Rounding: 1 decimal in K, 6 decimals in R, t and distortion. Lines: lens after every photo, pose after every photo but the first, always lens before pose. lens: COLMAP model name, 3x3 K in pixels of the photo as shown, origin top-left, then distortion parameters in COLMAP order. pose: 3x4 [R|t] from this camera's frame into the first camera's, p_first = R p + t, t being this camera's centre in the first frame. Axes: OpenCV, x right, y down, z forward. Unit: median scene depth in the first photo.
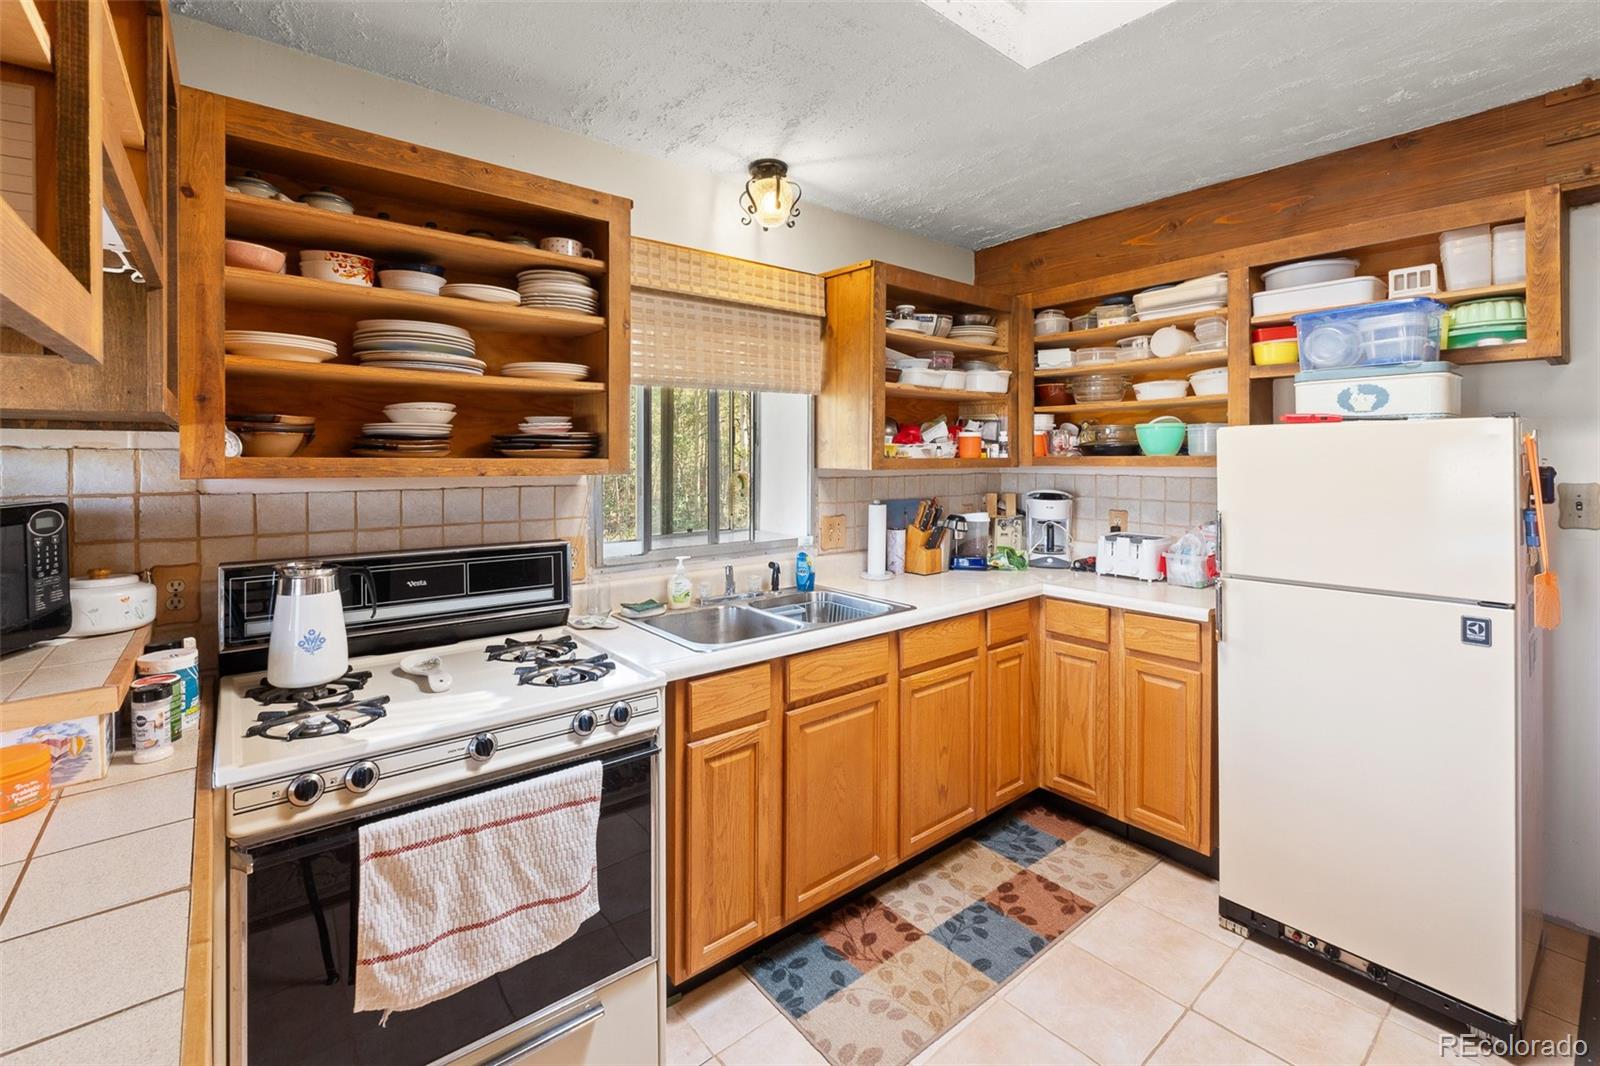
lens RADIAL K [[696.6, 0, 801.8], [0, 696.6, 459.8], [0, 0, 1]] dist [-0.009181, -0.000355]
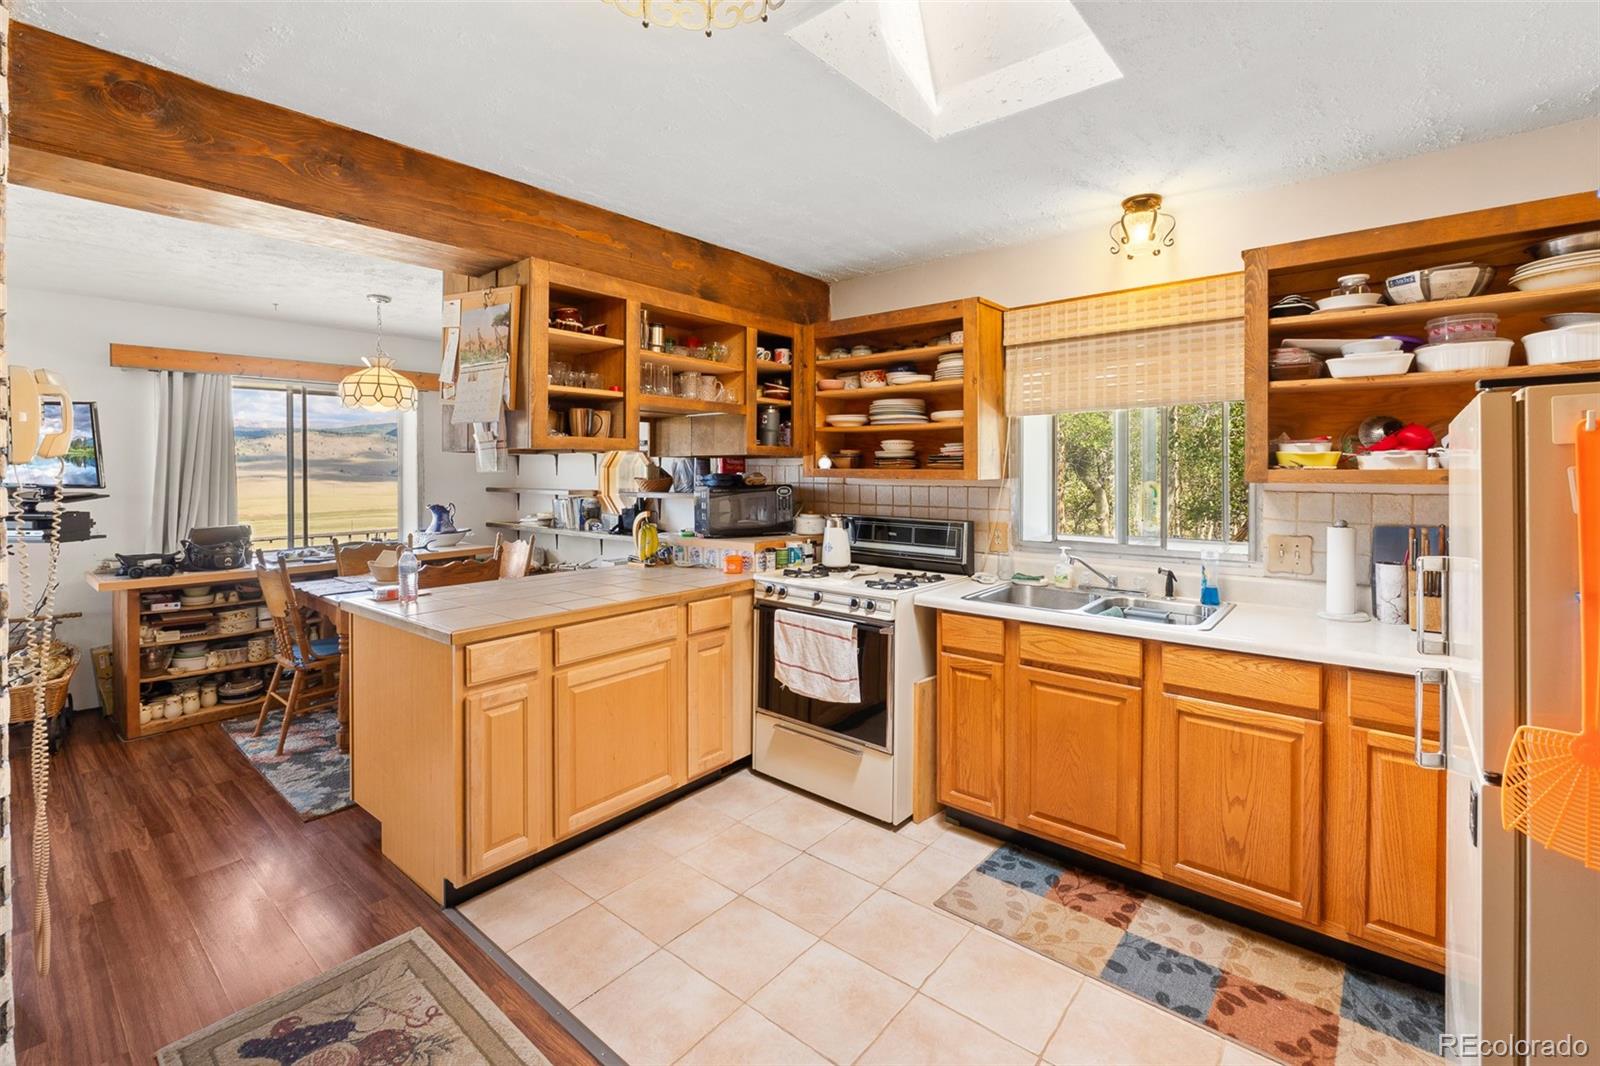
lens RADIAL K [[694.4, 0, 798.3], [0, 694.4, 472.7], [0, 0, 1]] dist [-0.005109, -0.000522]
pose [[0.179670, 0.006915, -0.983703, 0.972338], [-0.001800, 0.999976, 0.006701, -0.003546], [0.983725, 0.000567, 0.179678, 0.295550]]
